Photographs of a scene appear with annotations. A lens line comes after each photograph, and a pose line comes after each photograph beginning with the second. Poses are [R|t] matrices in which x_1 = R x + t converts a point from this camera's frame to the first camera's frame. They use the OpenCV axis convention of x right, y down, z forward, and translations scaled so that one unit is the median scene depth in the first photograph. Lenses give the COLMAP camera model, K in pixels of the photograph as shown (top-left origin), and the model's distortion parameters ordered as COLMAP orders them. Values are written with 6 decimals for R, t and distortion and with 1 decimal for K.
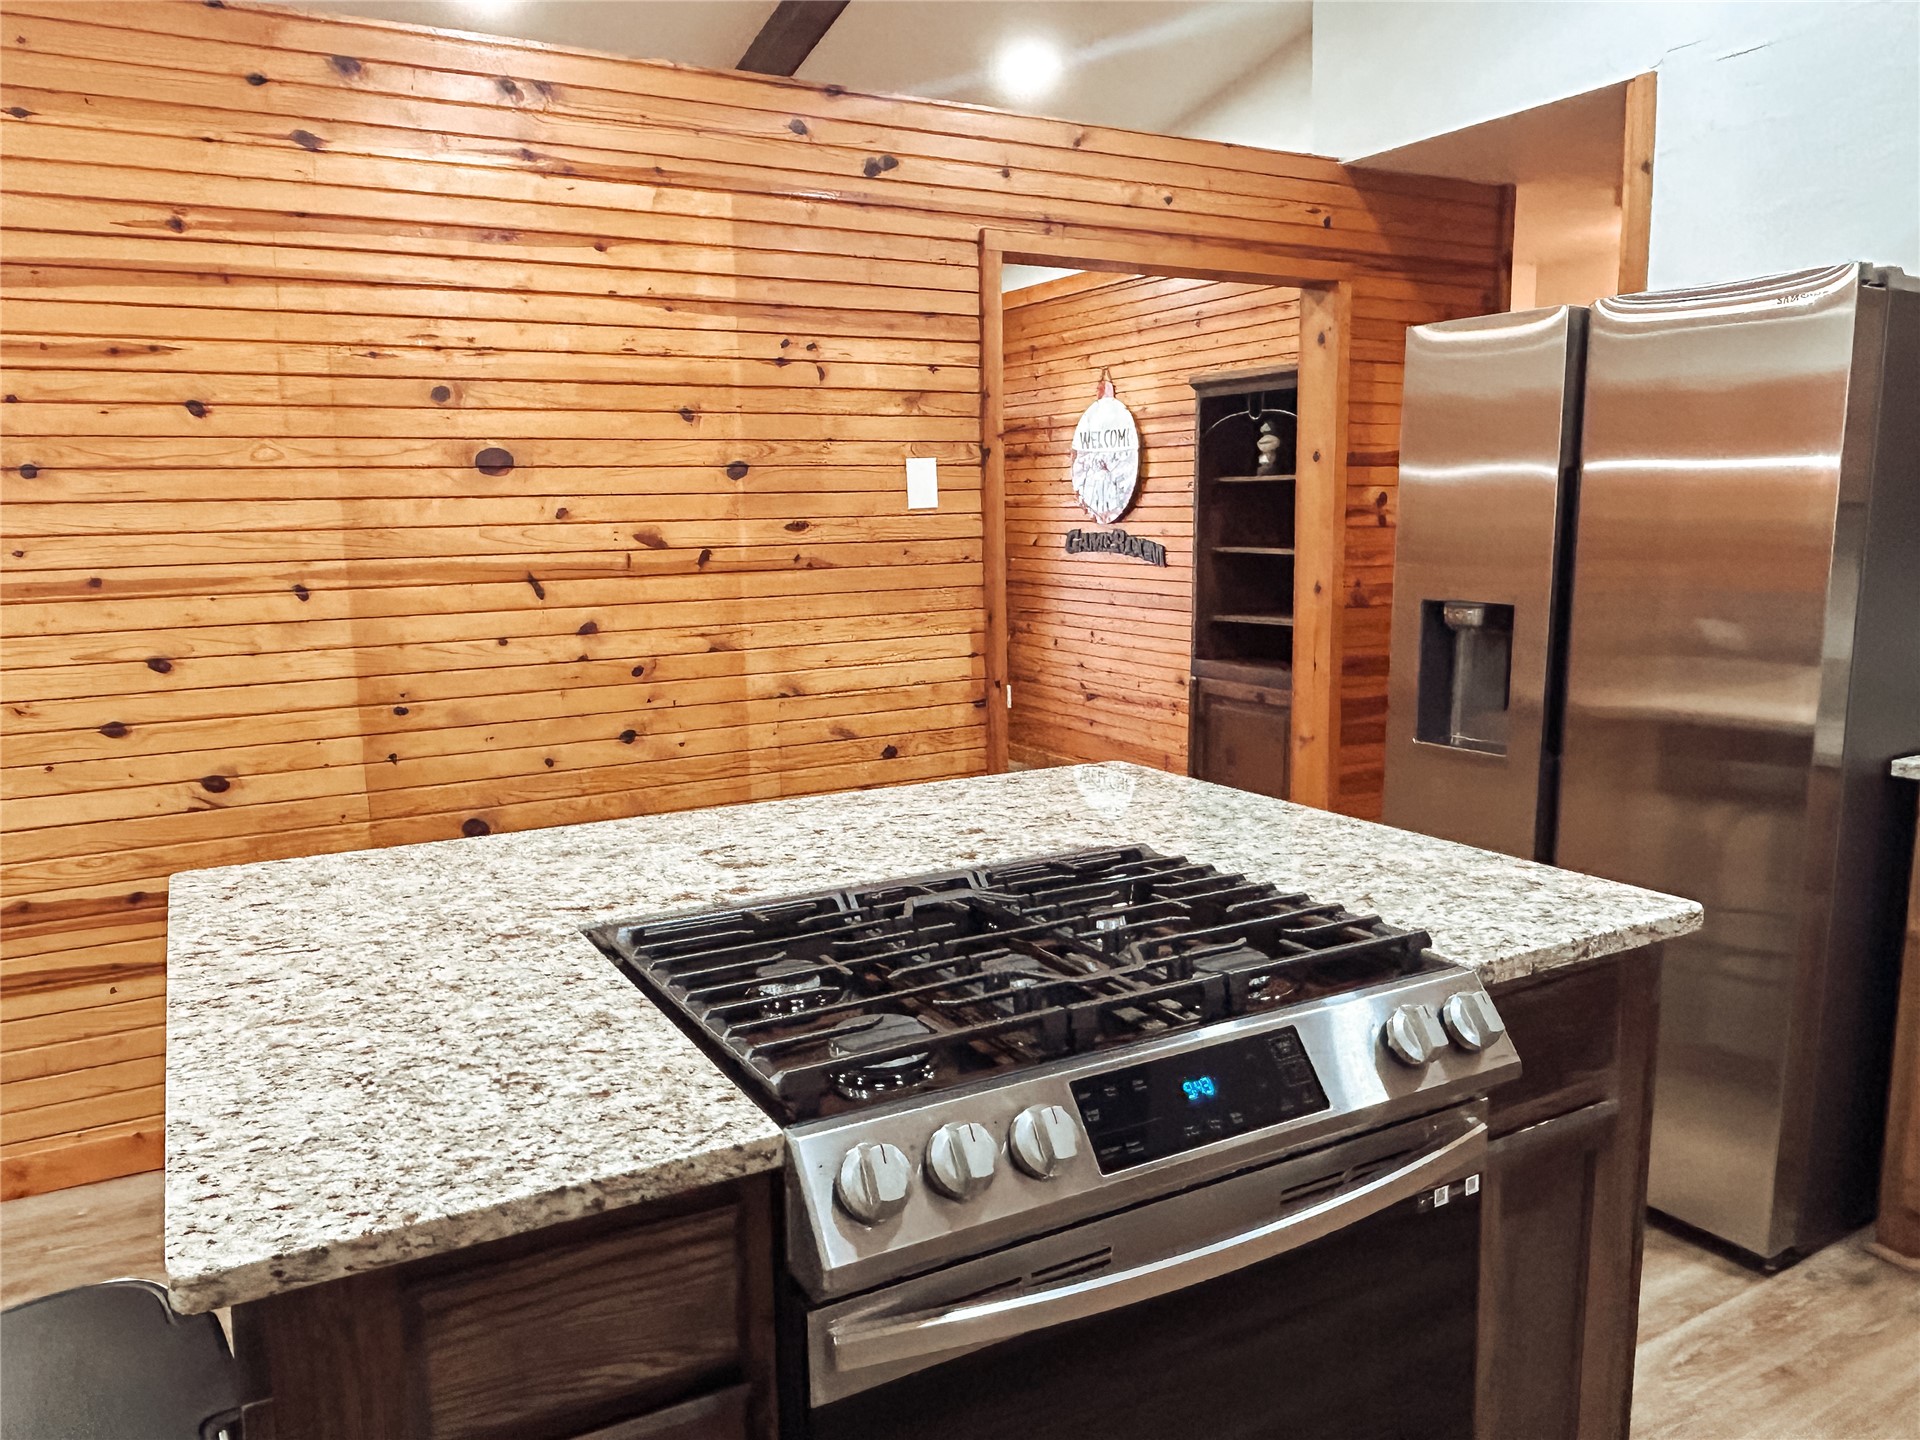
lens RADIAL K [[1373.8, 0, 964.3], [0, 1373.8, 728.9], [0, 0, 1]] dist [-0.002582, -0.001236]
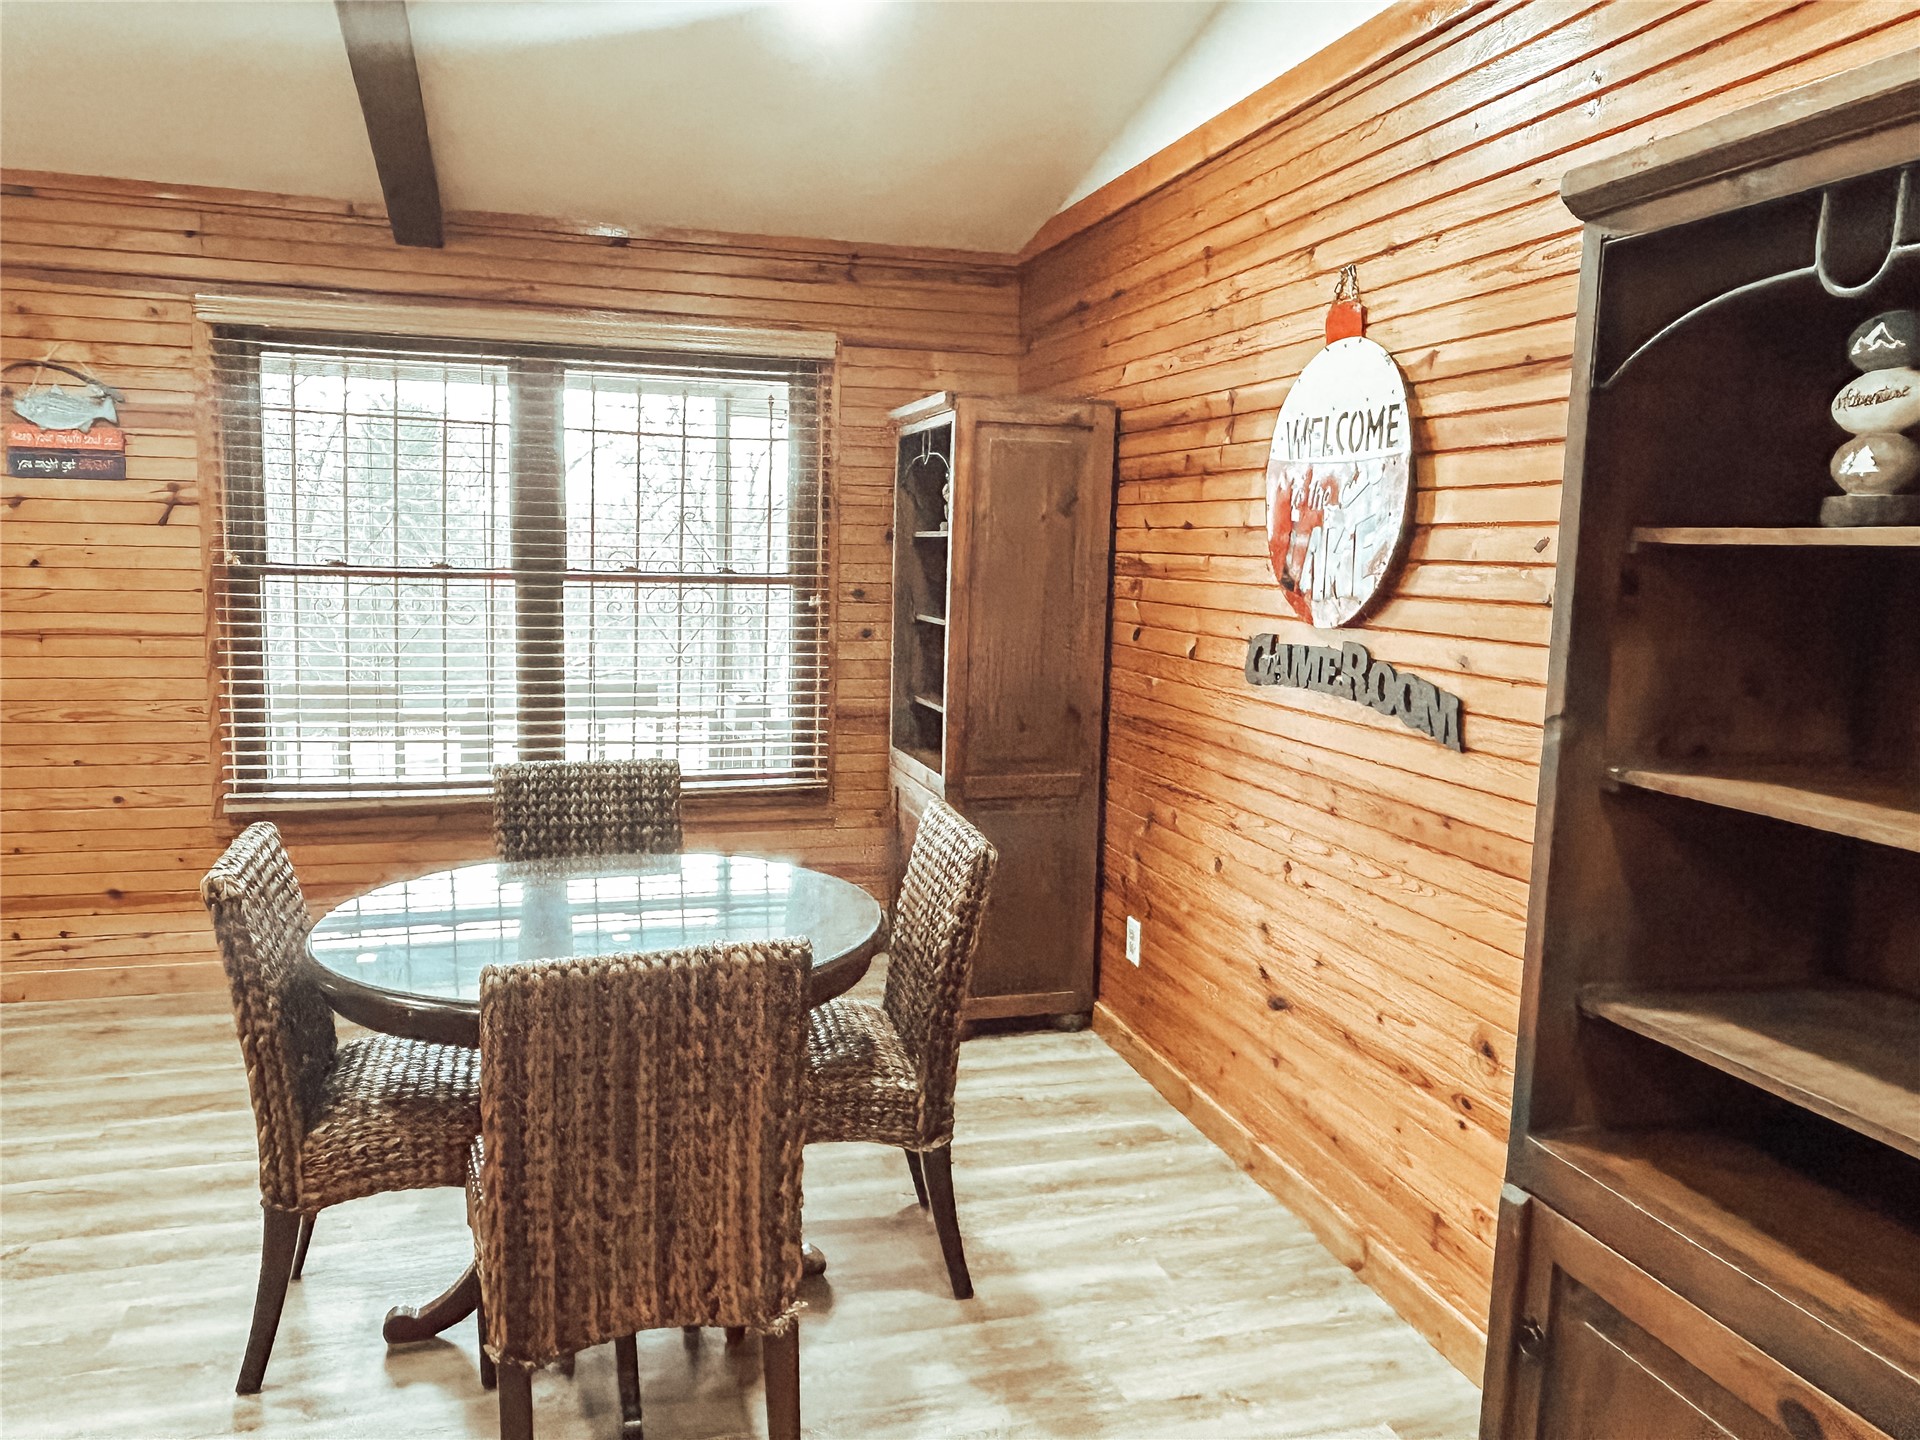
lens RADIAL K [[1373.8, 0, 941.3], [0, 1373.8, 707.6], [0, 0, 1]] dist [-0.002582, -0.001236]
pose [[0.969025, 0.066429, -0.237859, 0.092647], [-0.077424, 0.996305, -0.037176, -0.102620], [0.234511, 0.054440, 0.970588, 0.572651]]
